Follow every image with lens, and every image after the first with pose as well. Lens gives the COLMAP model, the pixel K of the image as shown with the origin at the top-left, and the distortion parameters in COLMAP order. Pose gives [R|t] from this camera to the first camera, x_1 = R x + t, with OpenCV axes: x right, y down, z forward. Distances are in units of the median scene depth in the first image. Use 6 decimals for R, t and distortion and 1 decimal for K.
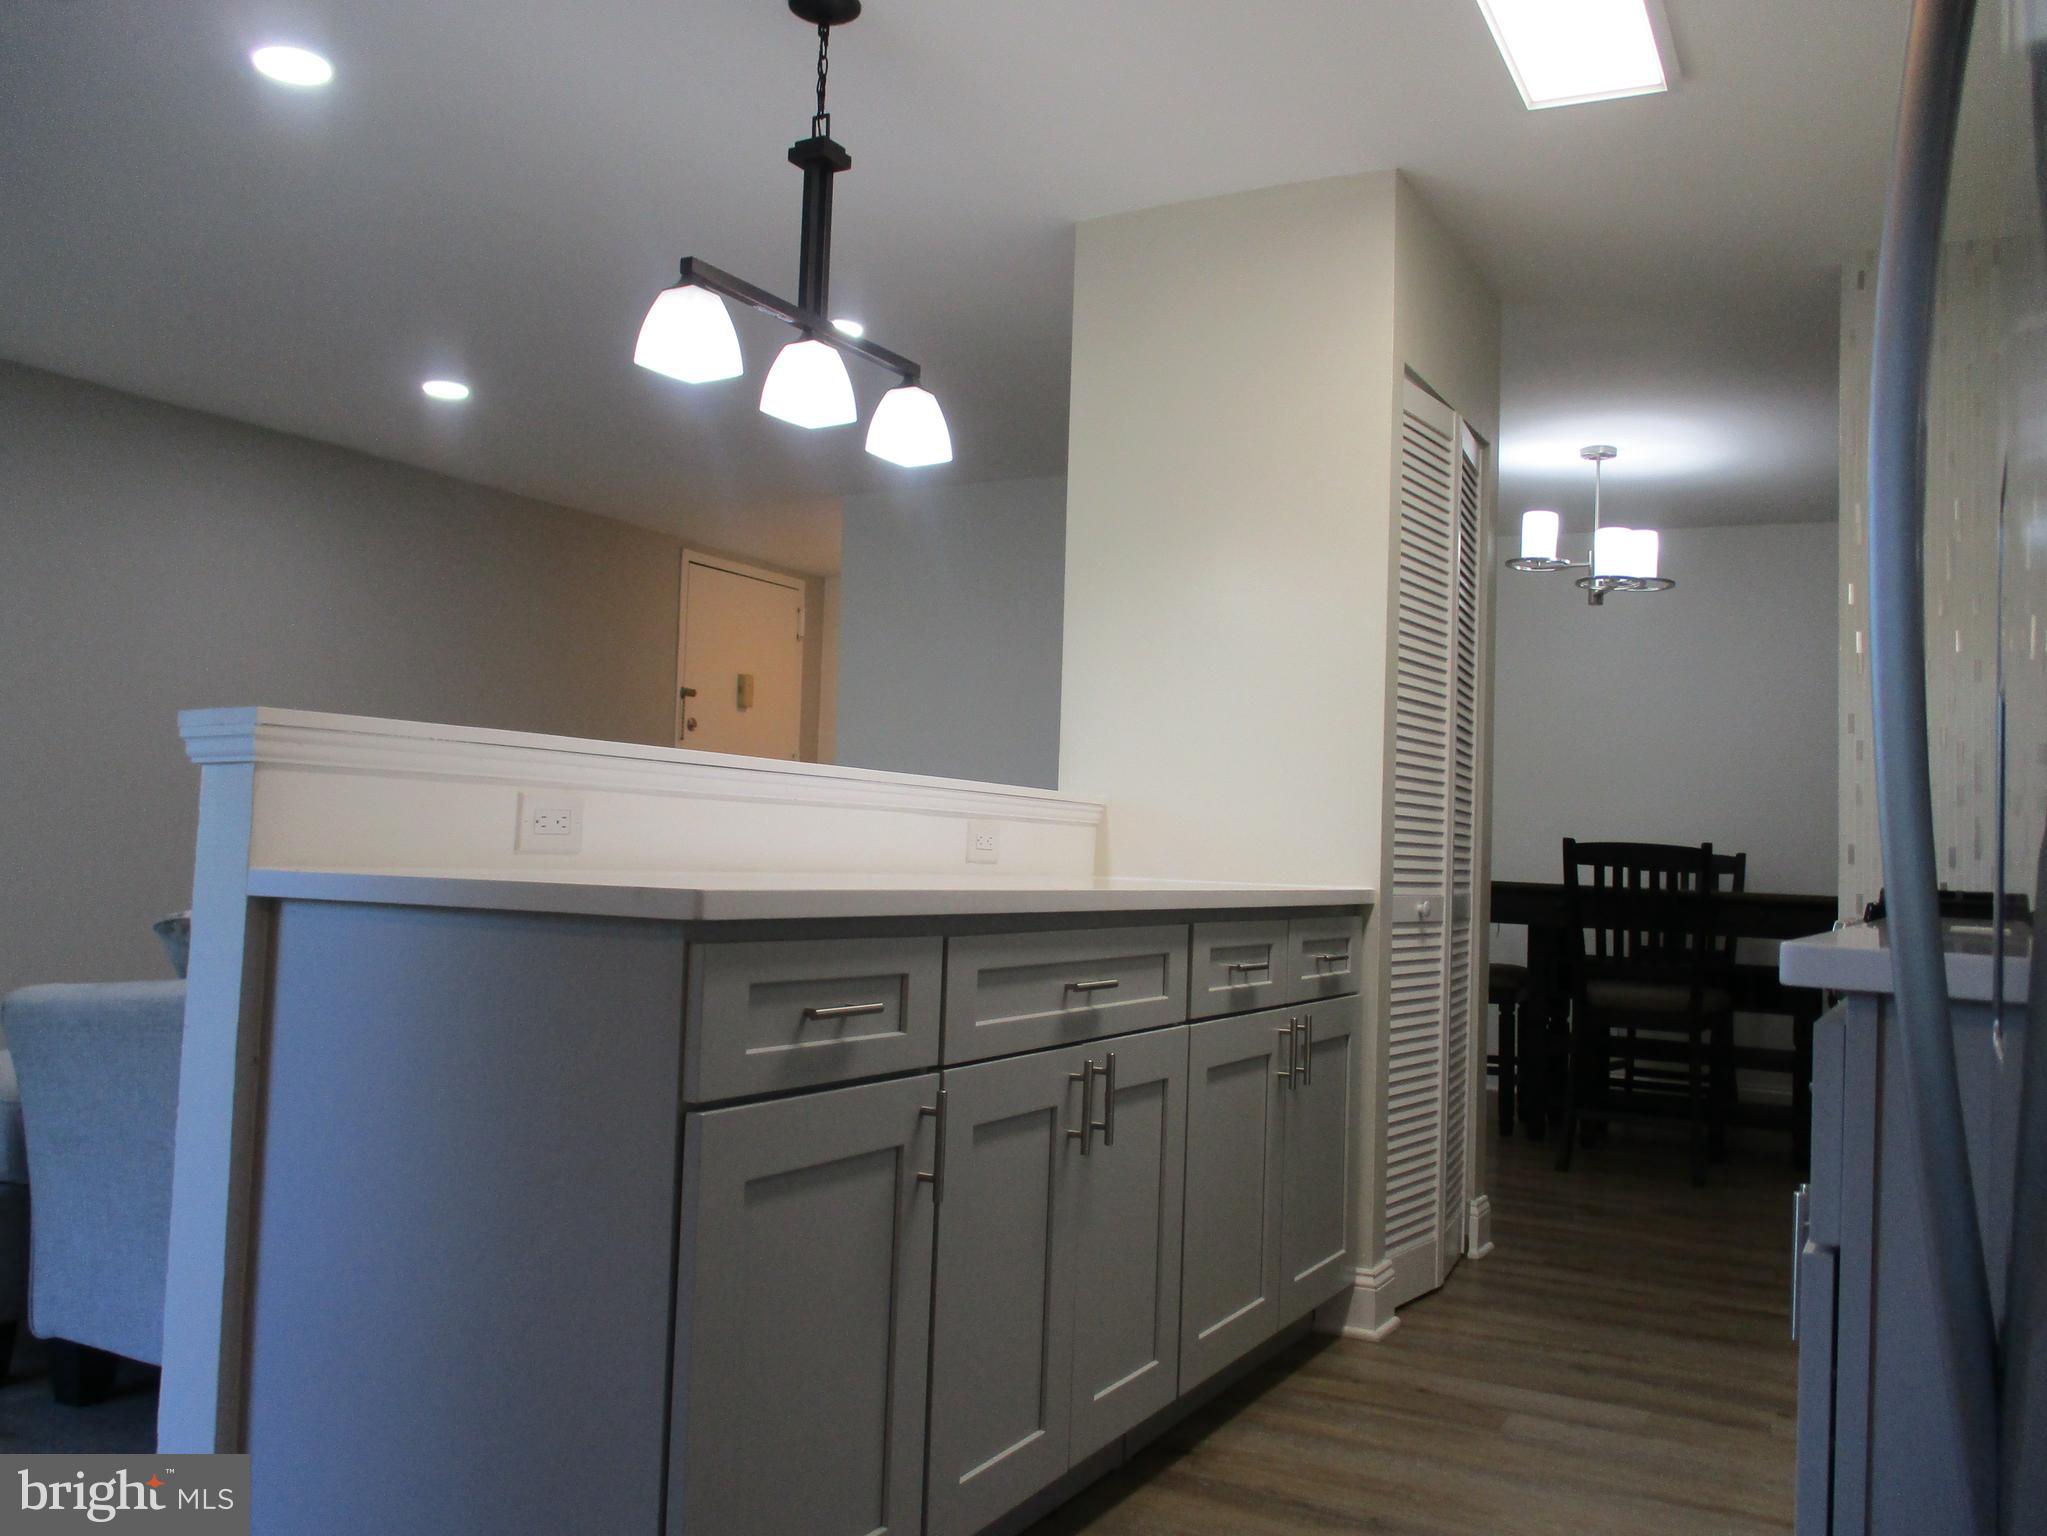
lens RADIAL K [[1725.5, 0, 1023.8], [0, 1725.5, 749.4], [0, 0, 1]] dist [-0.015118, 0.011455]
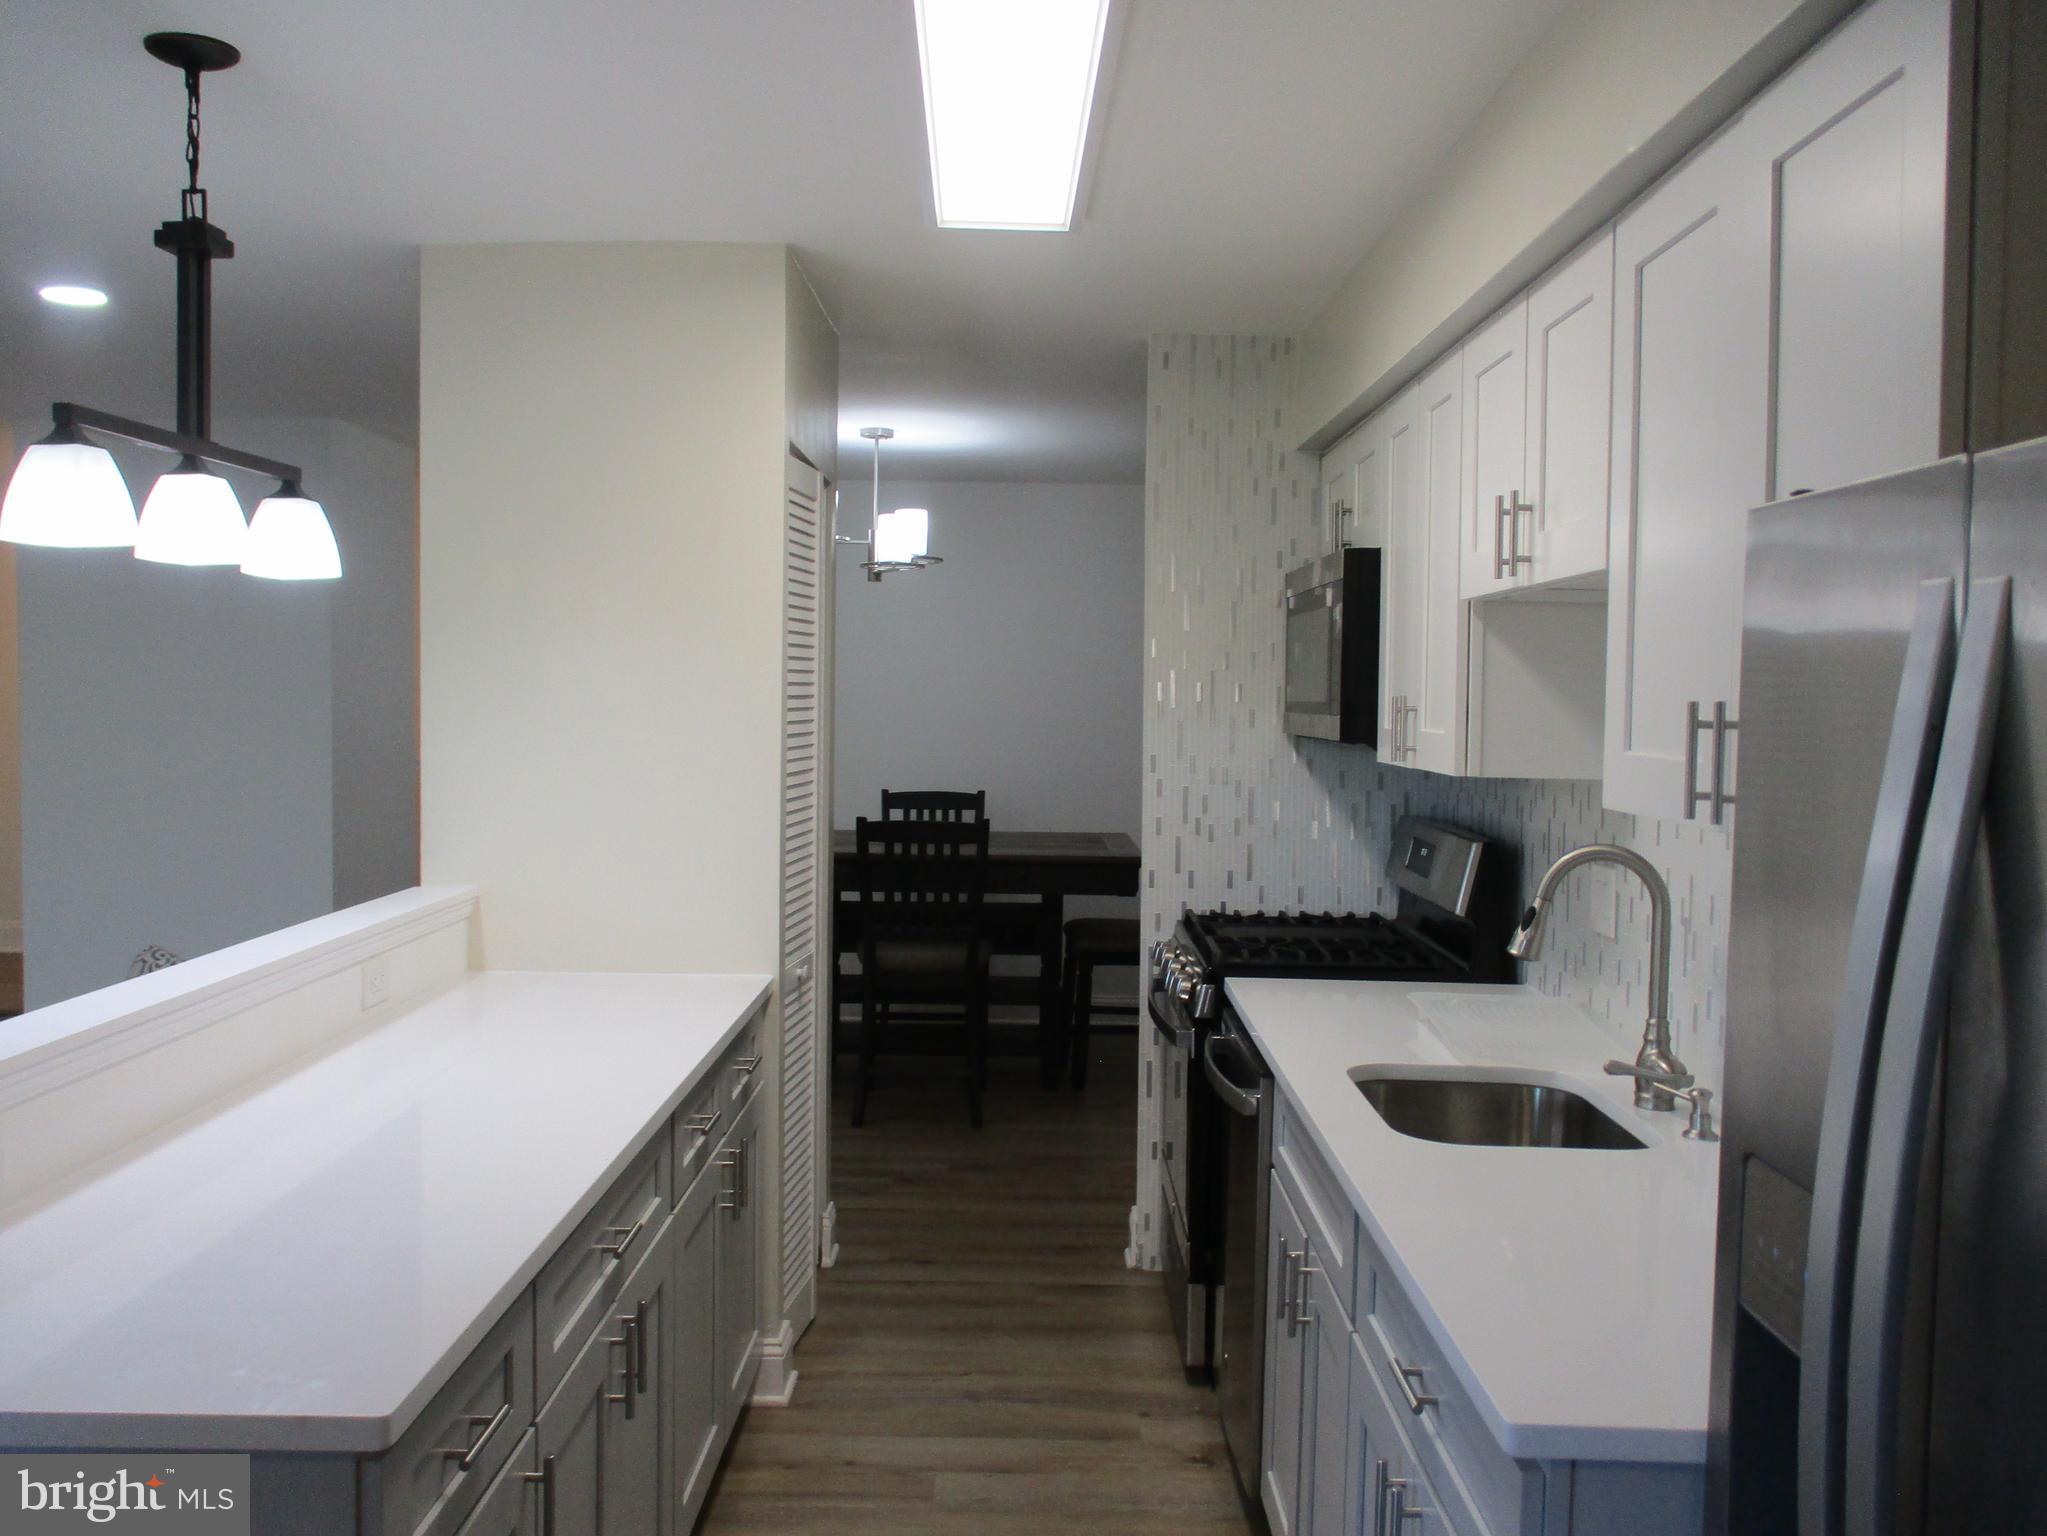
lens RADIAL K [[1725.5, 0, 1033.8], [0, 1725.5, 779.6], [0, 0, 1]] dist [-0.015118, 0.011455]
pose [[0.880849, -0.047768, 0.470982, -0.135829], [-0.010860, 0.992595, 0.120981, -0.160540], [-0.473273, -0.111681, 0.873808, 0.057835]]
